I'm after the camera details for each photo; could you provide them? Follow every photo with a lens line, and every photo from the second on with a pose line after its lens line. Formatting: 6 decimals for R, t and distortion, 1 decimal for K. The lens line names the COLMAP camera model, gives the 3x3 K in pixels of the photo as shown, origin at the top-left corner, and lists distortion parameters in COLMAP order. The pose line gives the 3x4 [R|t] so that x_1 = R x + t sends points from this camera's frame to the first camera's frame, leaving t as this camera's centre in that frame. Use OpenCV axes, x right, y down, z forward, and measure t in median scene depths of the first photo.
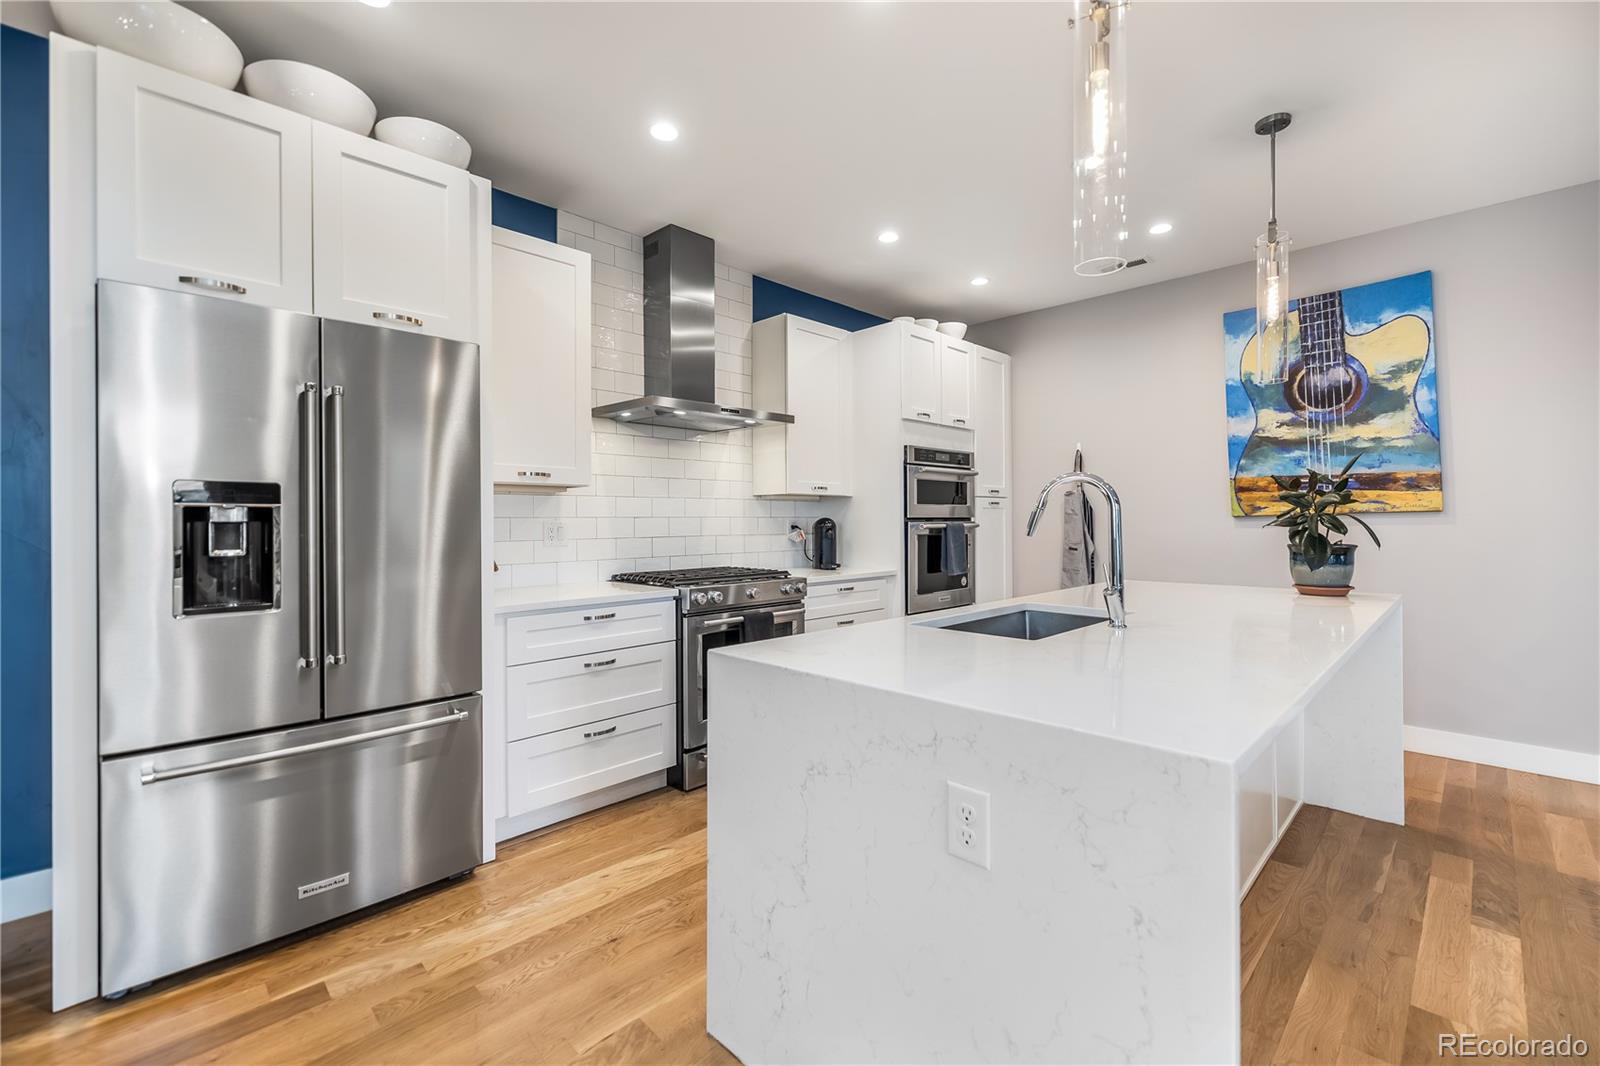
lens RADIAL K [[673.7, 0, 801.7], [0, 673.7, 520.4], [0, 0, 1]] dist [-0.002339, 0.000265]
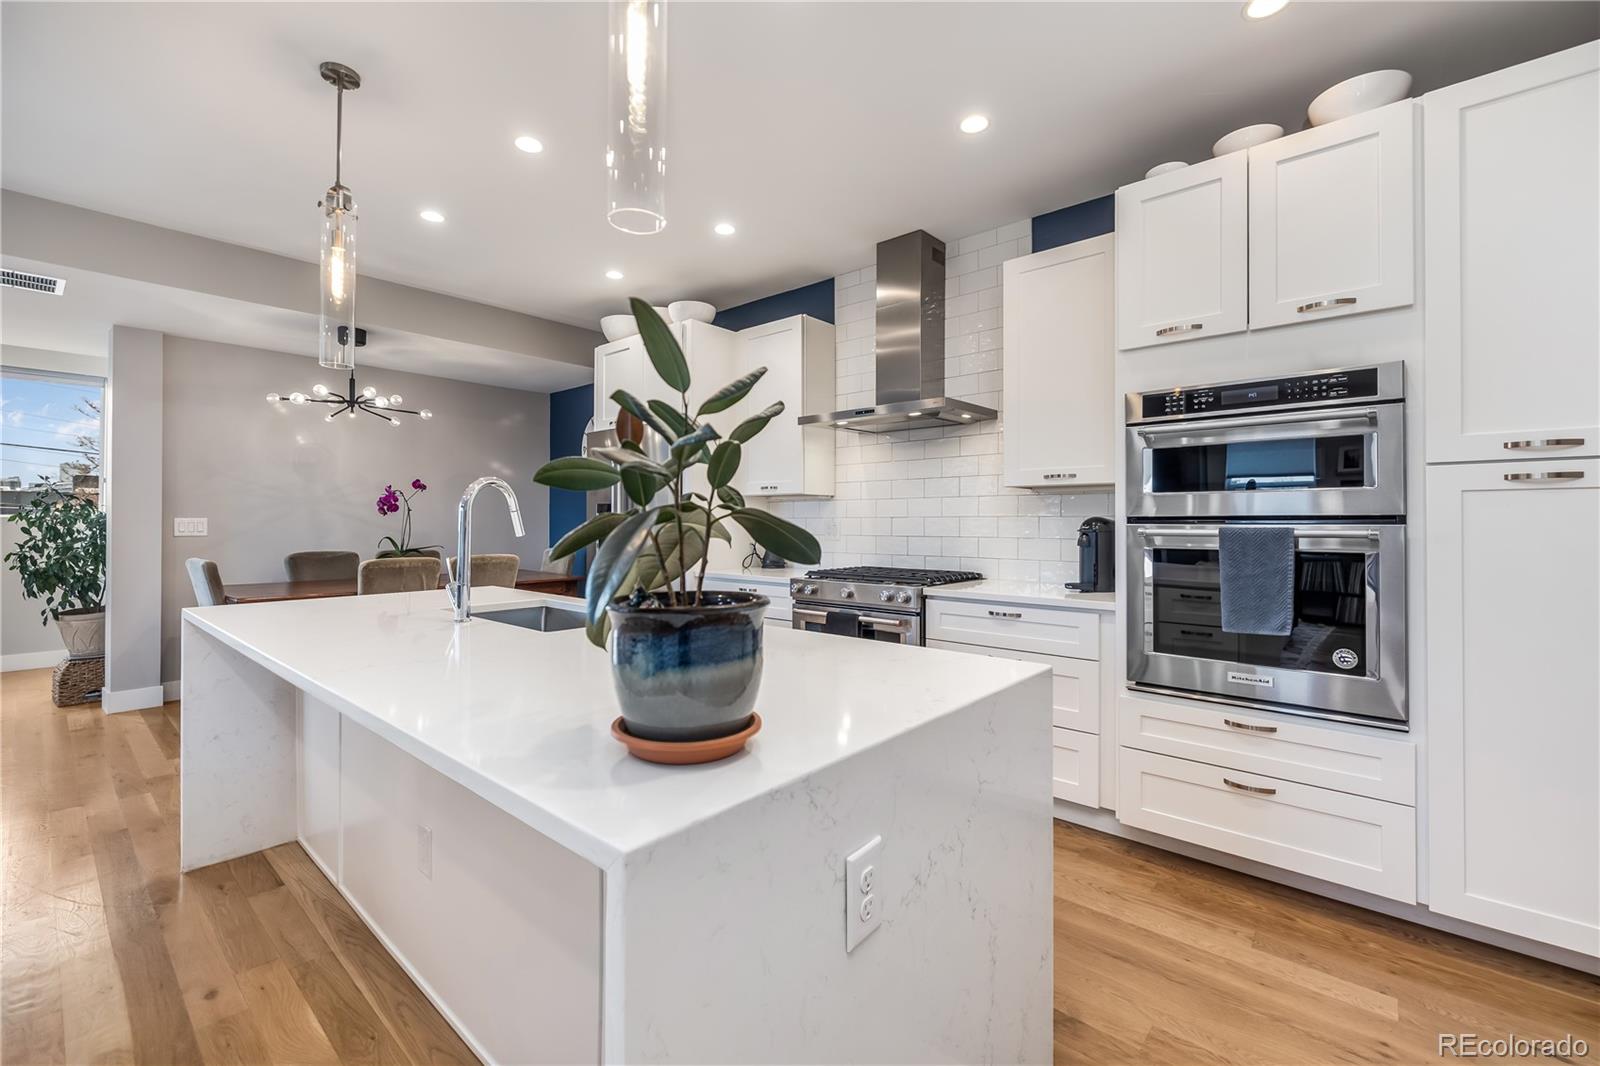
lens RADIAL K [[673.7, 0, 803.8], [0, 673.7, 523.3], [0, 0, 1]] dist [-0.002339, 0.000265]
pose [[0.077334, 0.006588, -0.996983, 0.734740], [-0.001292, 0.999978, 0.006507, -0.001911], [0.997004, 0.000785, 0.077341, 0.683112]]
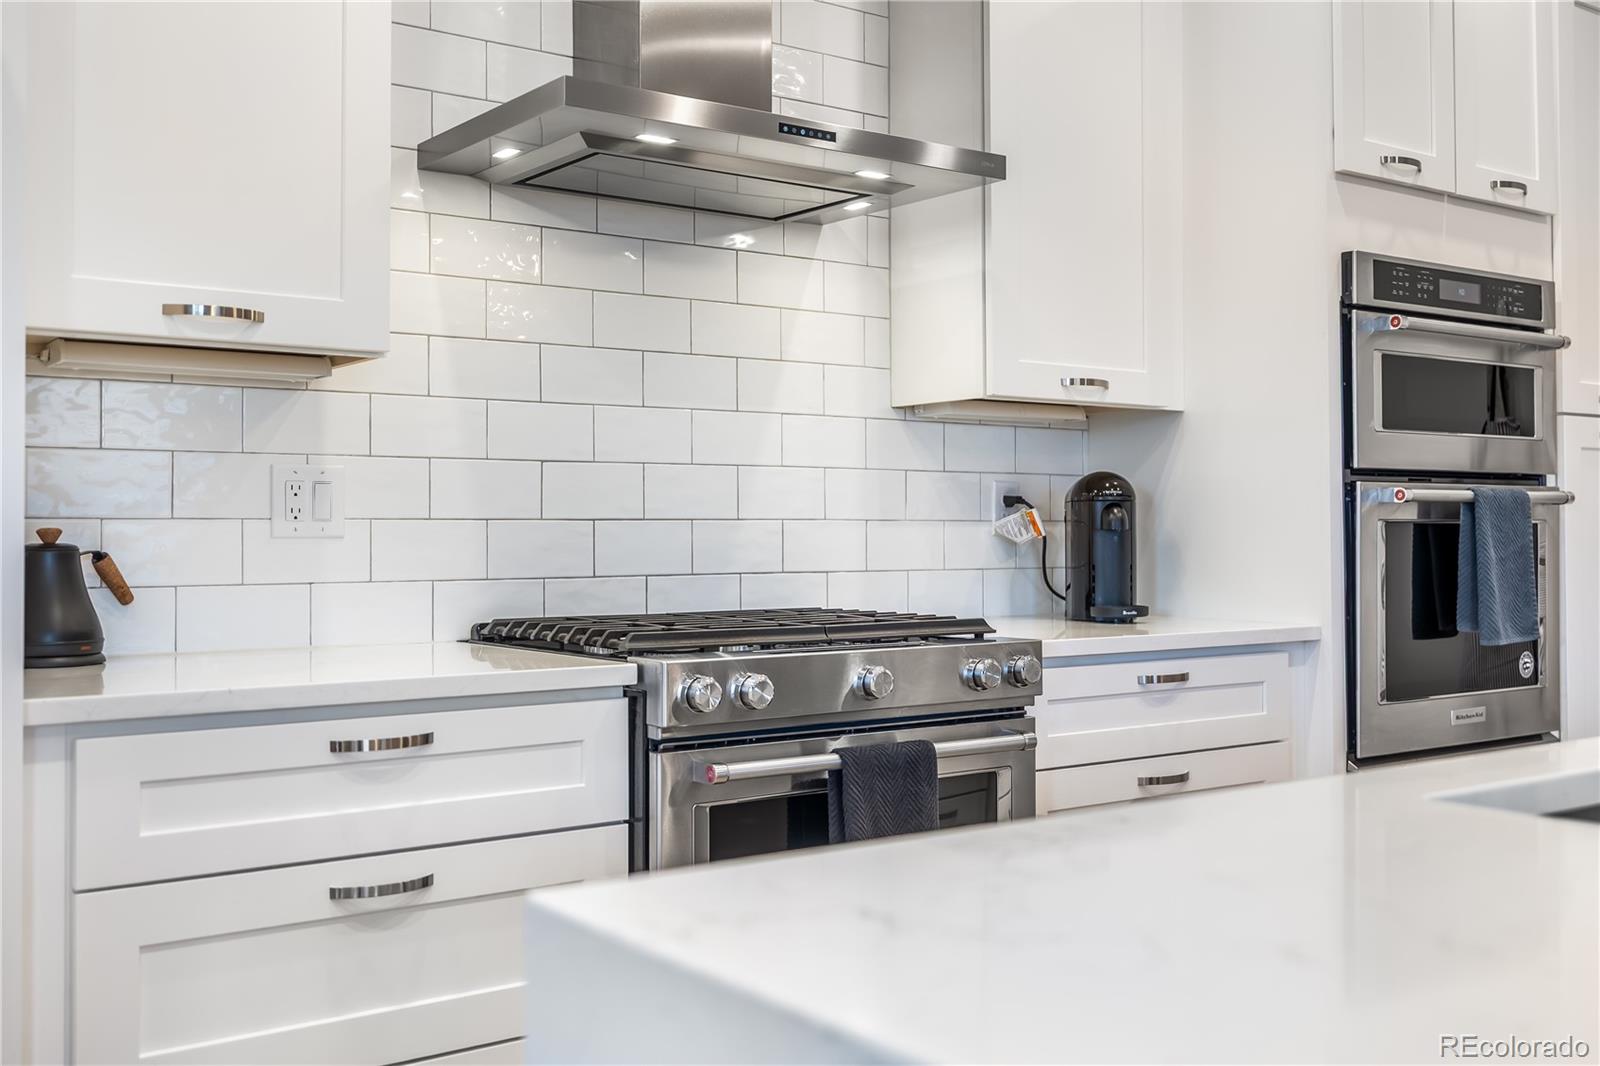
lens RADIAL K [[1586.2, 0, 800.4], [0, 1586.2, 499.5], [0, 0, 1]] dist [-0.008381, 0.000000]
pose [[0.987337, 0.000047, -0.158634, 0.011698], [-0.003106, 0.999814, -0.019034, 0.027436], [0.158604, 0.019286, 0.987154, 0.189507]]
